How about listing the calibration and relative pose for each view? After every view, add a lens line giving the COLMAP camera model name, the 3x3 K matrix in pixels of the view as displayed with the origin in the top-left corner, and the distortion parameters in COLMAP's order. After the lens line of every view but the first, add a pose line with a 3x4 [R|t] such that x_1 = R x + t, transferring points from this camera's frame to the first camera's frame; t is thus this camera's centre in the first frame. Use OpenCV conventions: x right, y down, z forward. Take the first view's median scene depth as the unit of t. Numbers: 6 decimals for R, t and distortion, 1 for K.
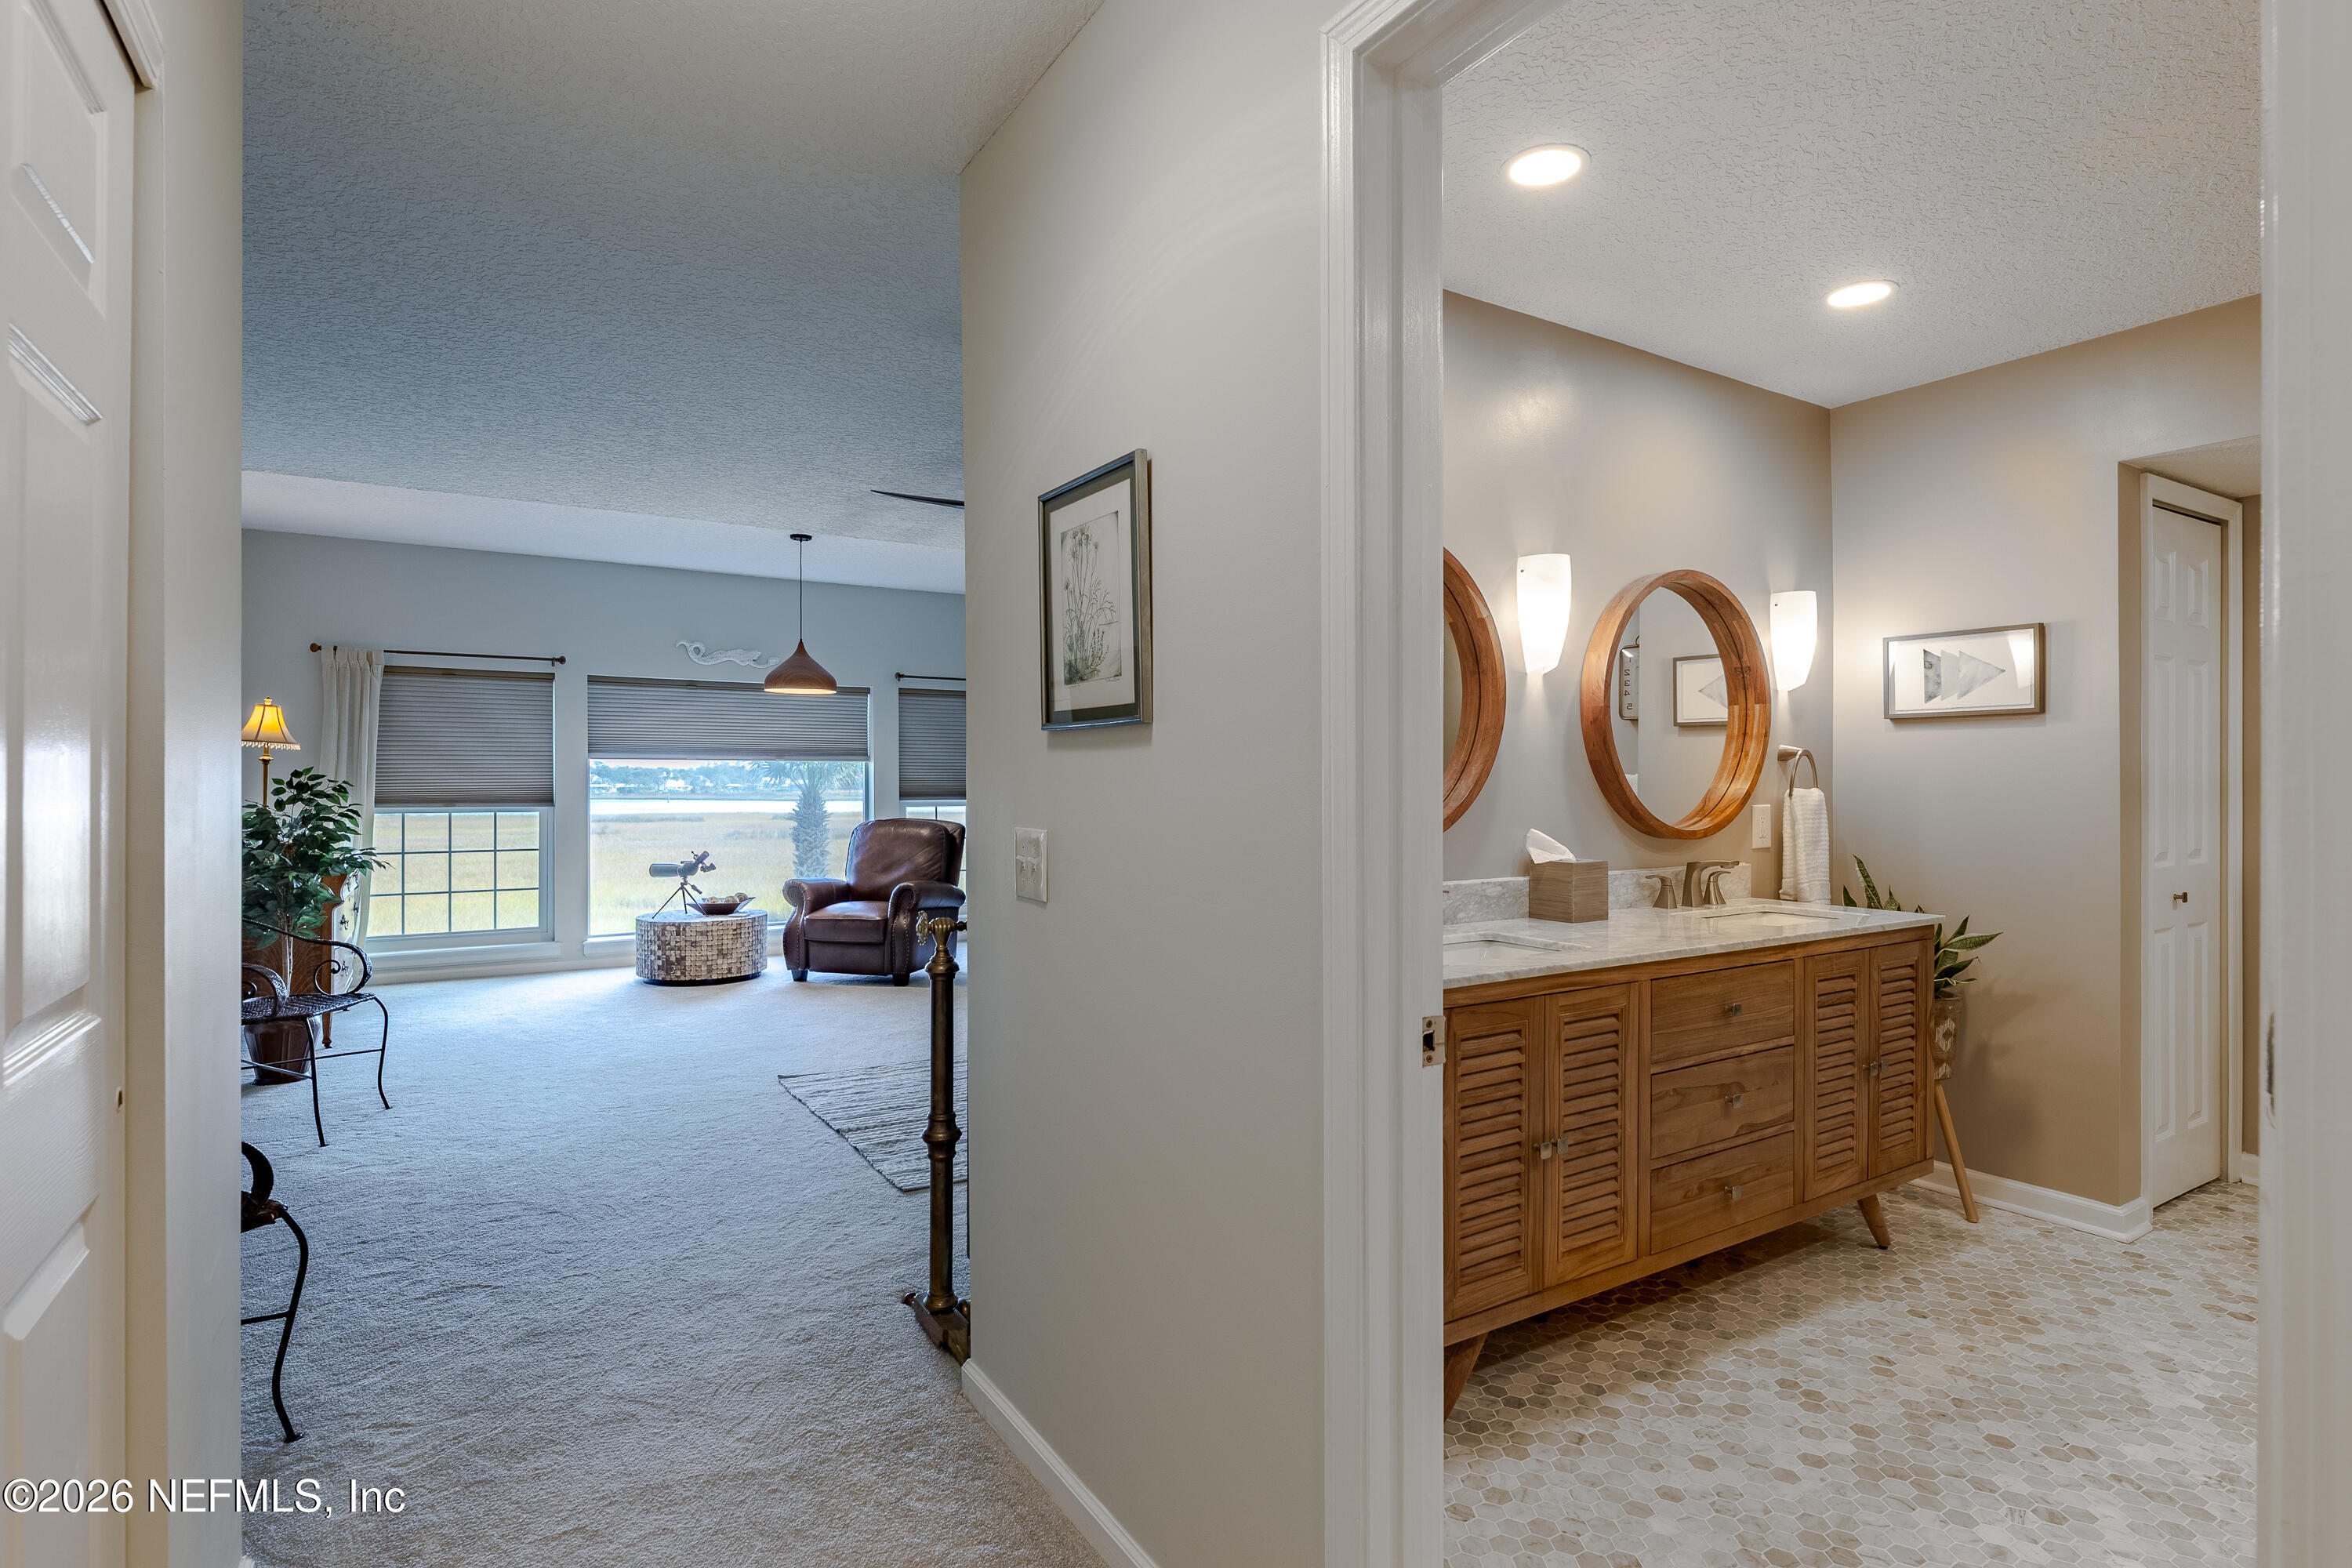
lens RADIAL K [[1149.8, 0, 1164.9], [0, 1149.8, 787.1], [0, 0, 1]] dist [-0.001728, 0.000110]
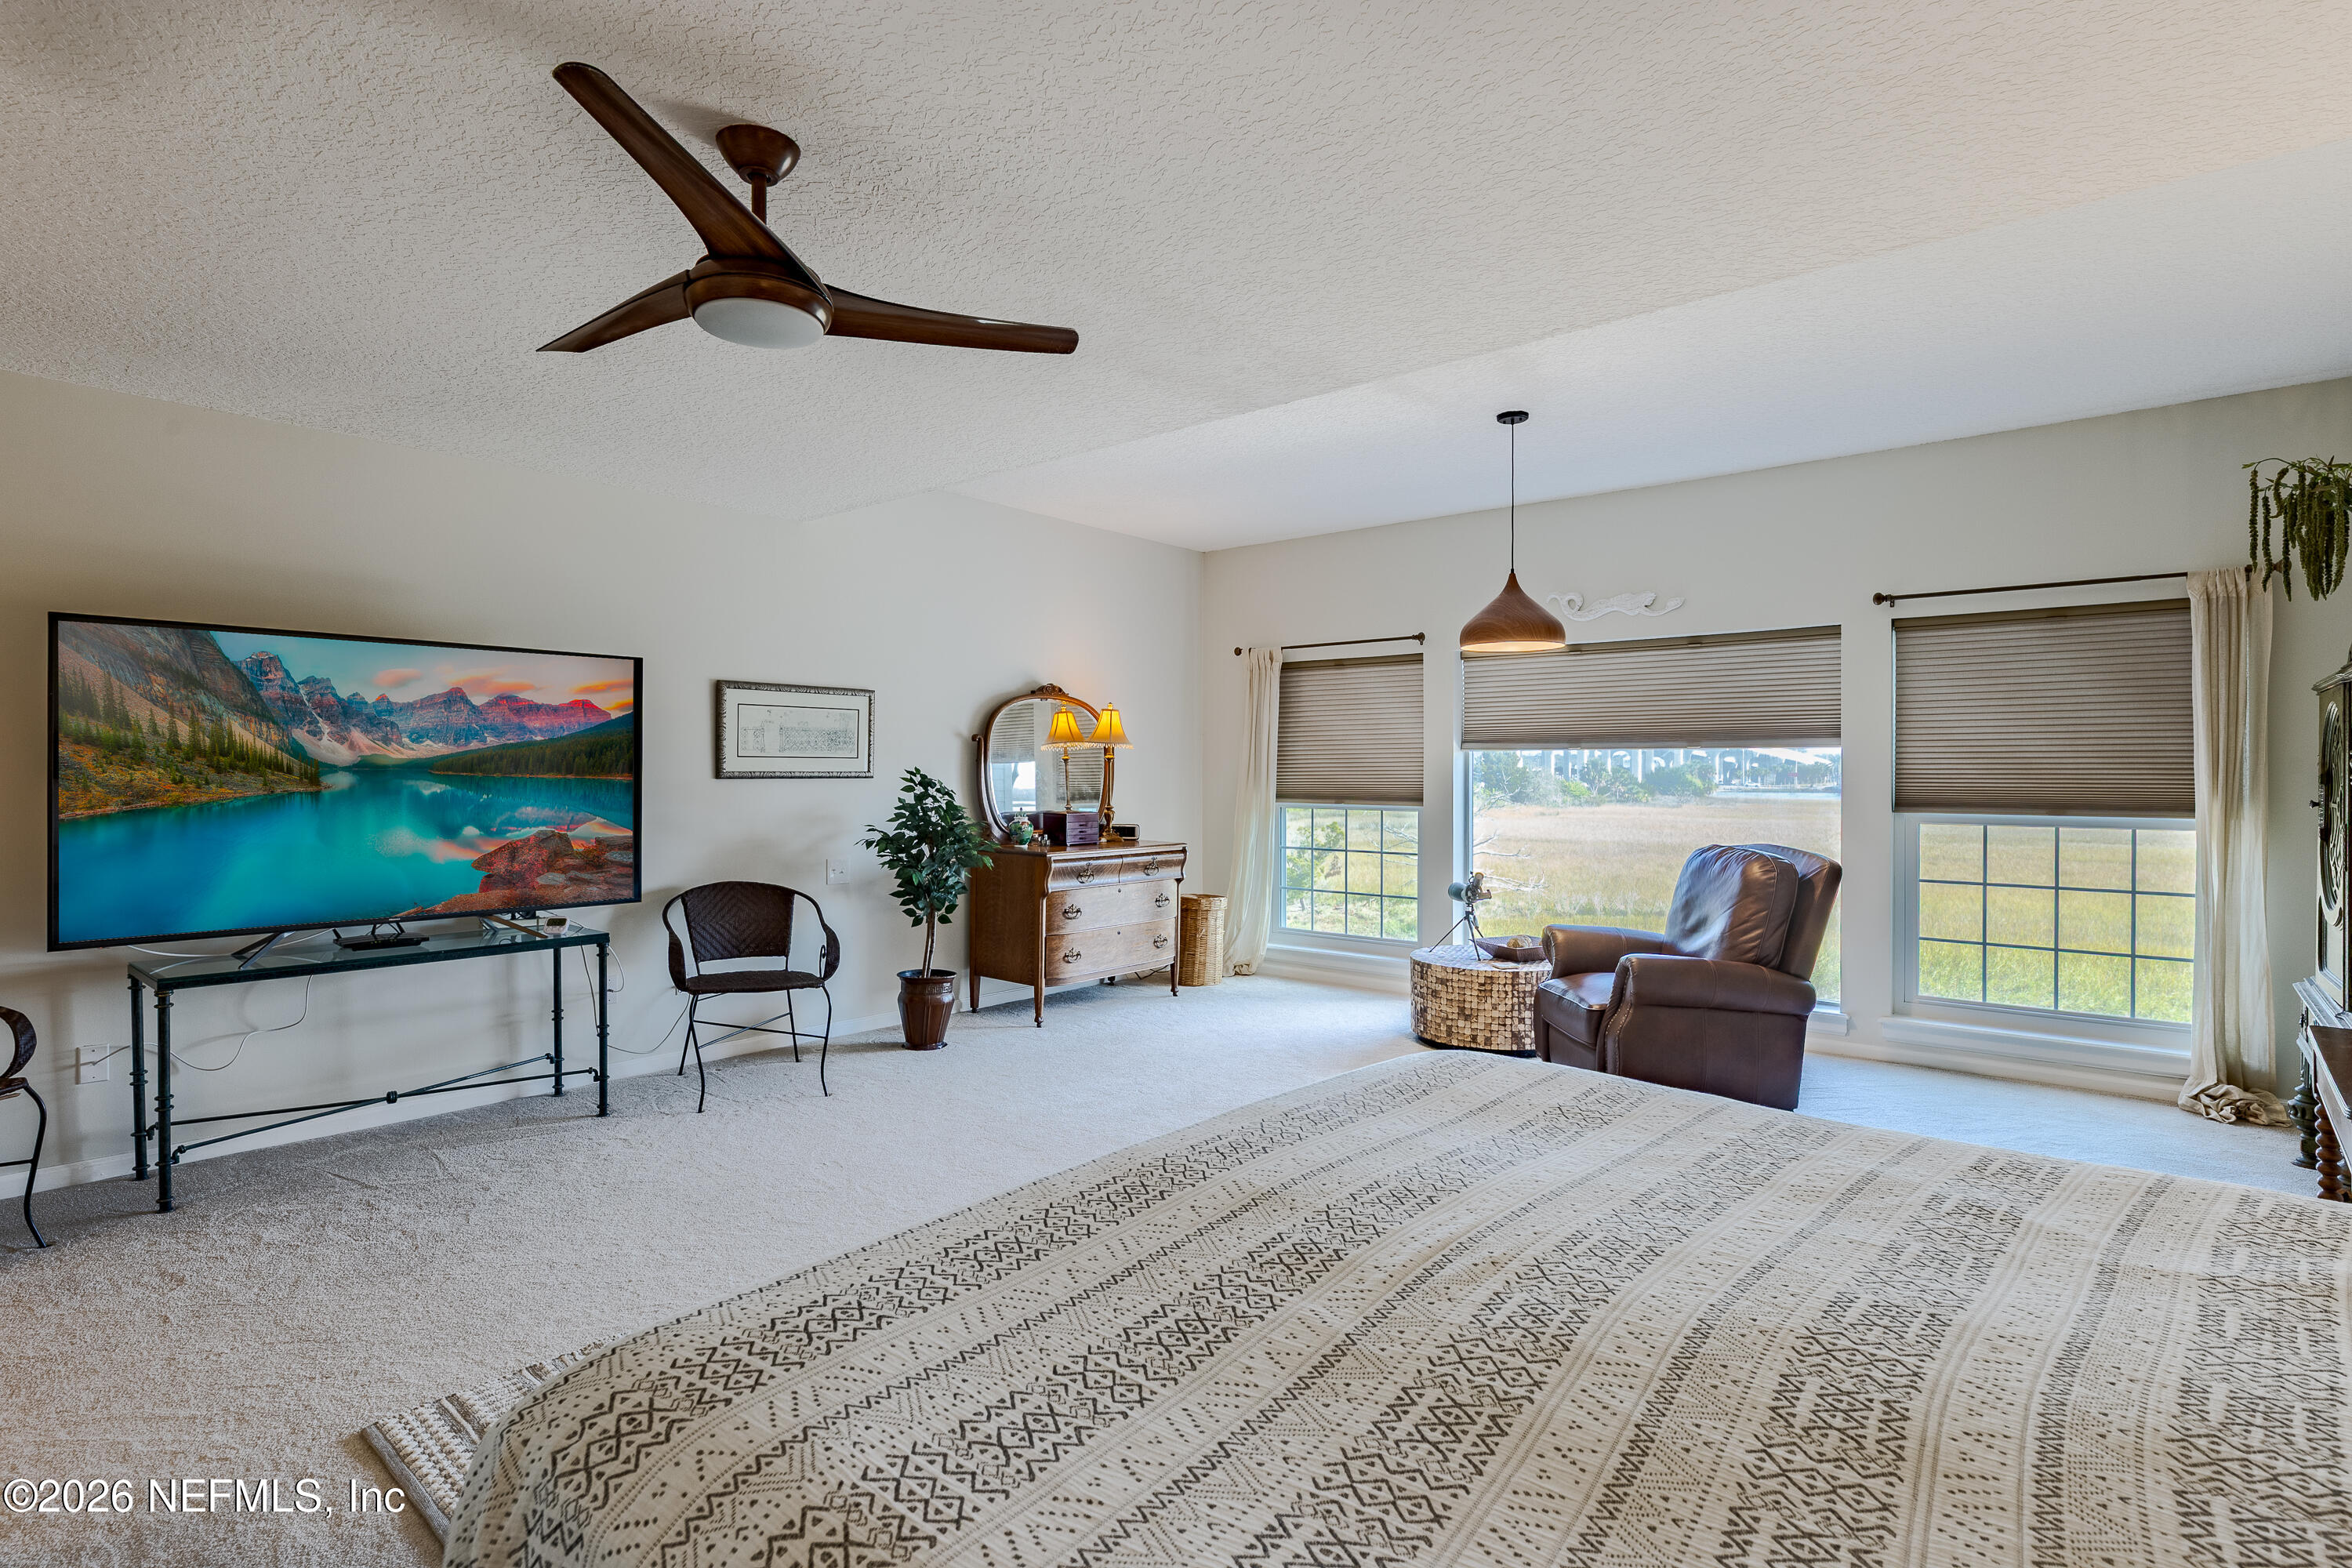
lens RADIAL K [[1149.8, 0, 1169.6], [0, 1149.8, 777.4], [0, 0, 1]] dist [-0.001728, 0.000110]
pose [[0.321254, 0.006736, -0.946969, 0.246569], [-0.003688, 0.999976, 0.005862, -0.010113], [0.946986, 0.001609, 0.321271, 0.571627]]
